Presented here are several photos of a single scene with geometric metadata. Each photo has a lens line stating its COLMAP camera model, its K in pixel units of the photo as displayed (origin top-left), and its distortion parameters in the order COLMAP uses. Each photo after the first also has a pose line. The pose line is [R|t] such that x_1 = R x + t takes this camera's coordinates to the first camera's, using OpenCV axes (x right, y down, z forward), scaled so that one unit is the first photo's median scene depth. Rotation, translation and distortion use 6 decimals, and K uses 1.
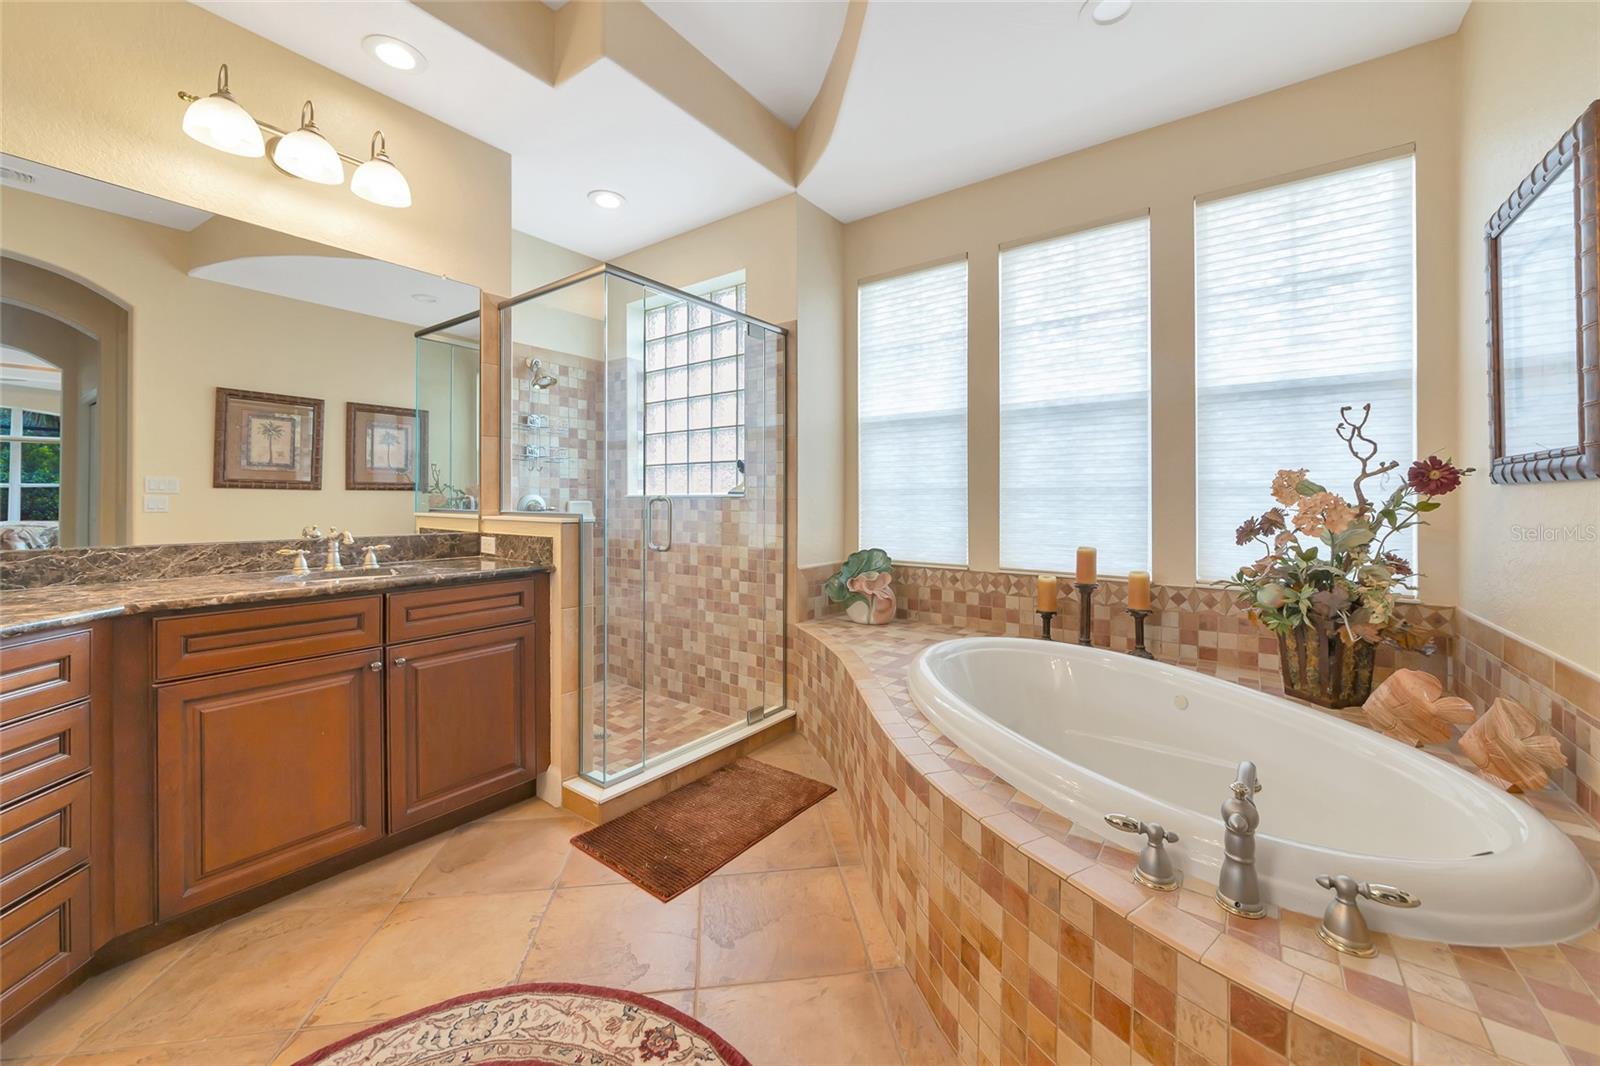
lens RADIAL K [[612.3, 0, 797.3], [0, 612.3, 497.2], [0, 0, 1]] dist [-0.000079, -0.000002]
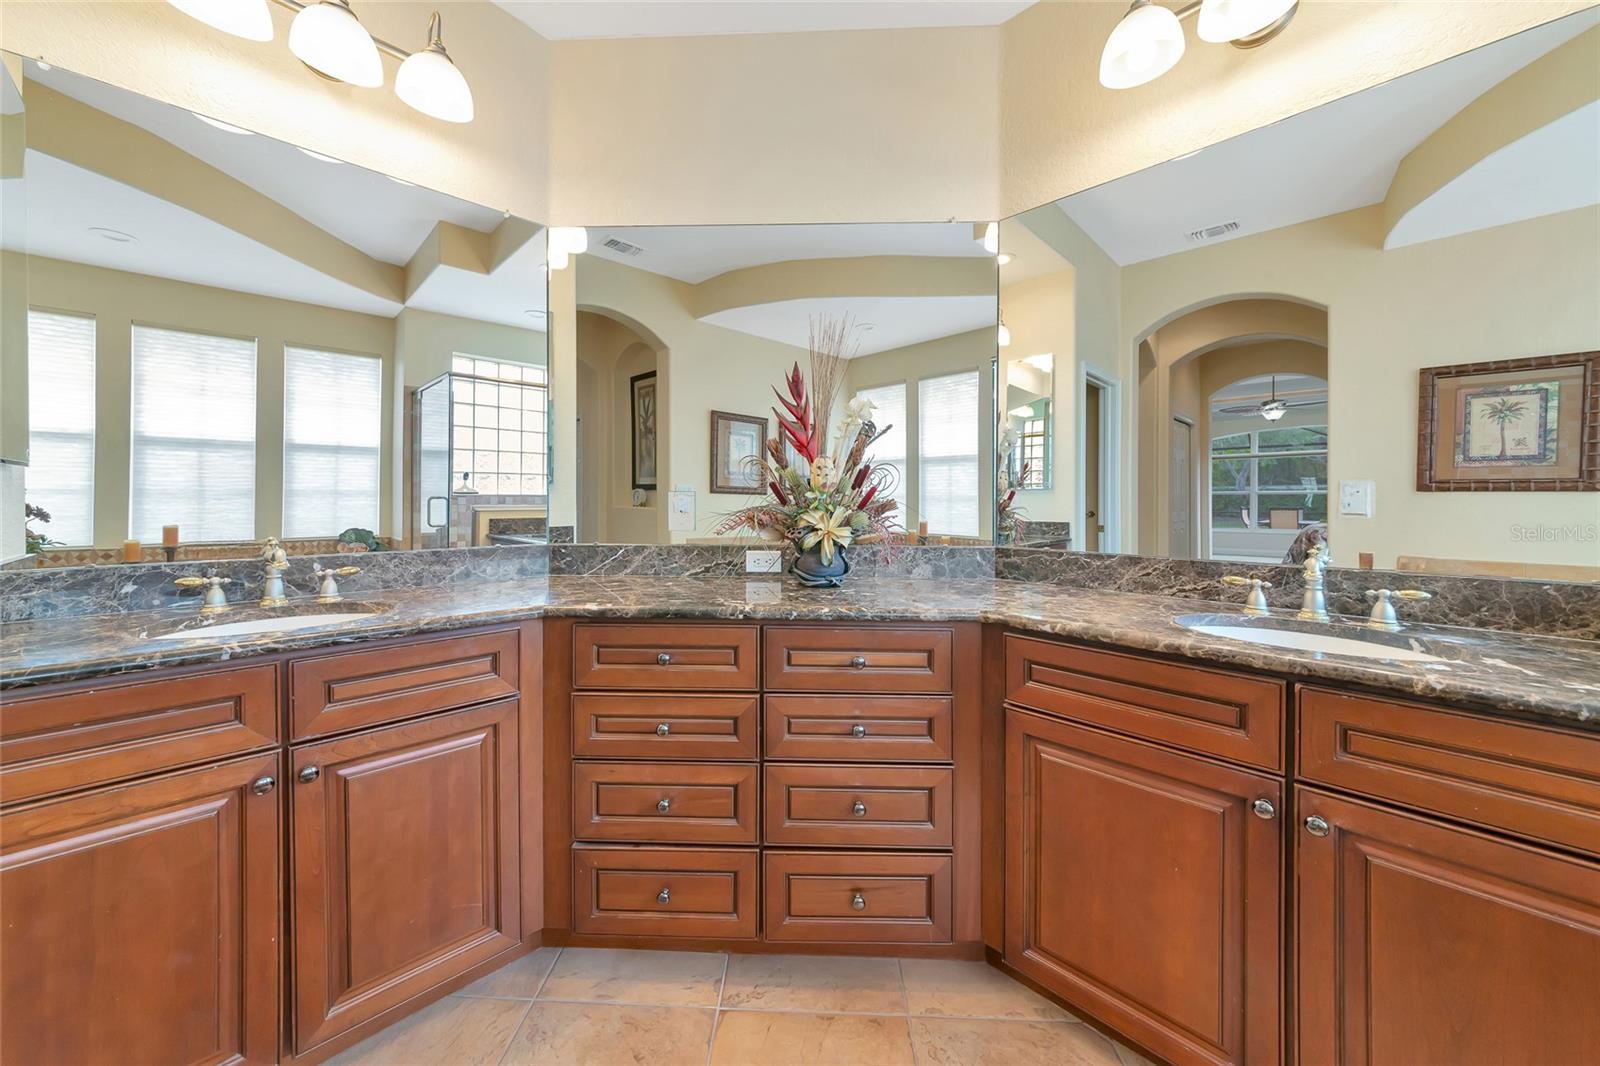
lens RADIAL K [[569.3, 0, 799.7], [0, 569.3, 508.1], [0, 0, 1]] dist [-0.000731, -0.000054]
pose [[-0.167684, 0.007385, -0.985813, -0.101966], [0.000988, 0.999973, 0.007323, 0.001735], [0.985840, 0.000254, -0.167686, 0.581200]]
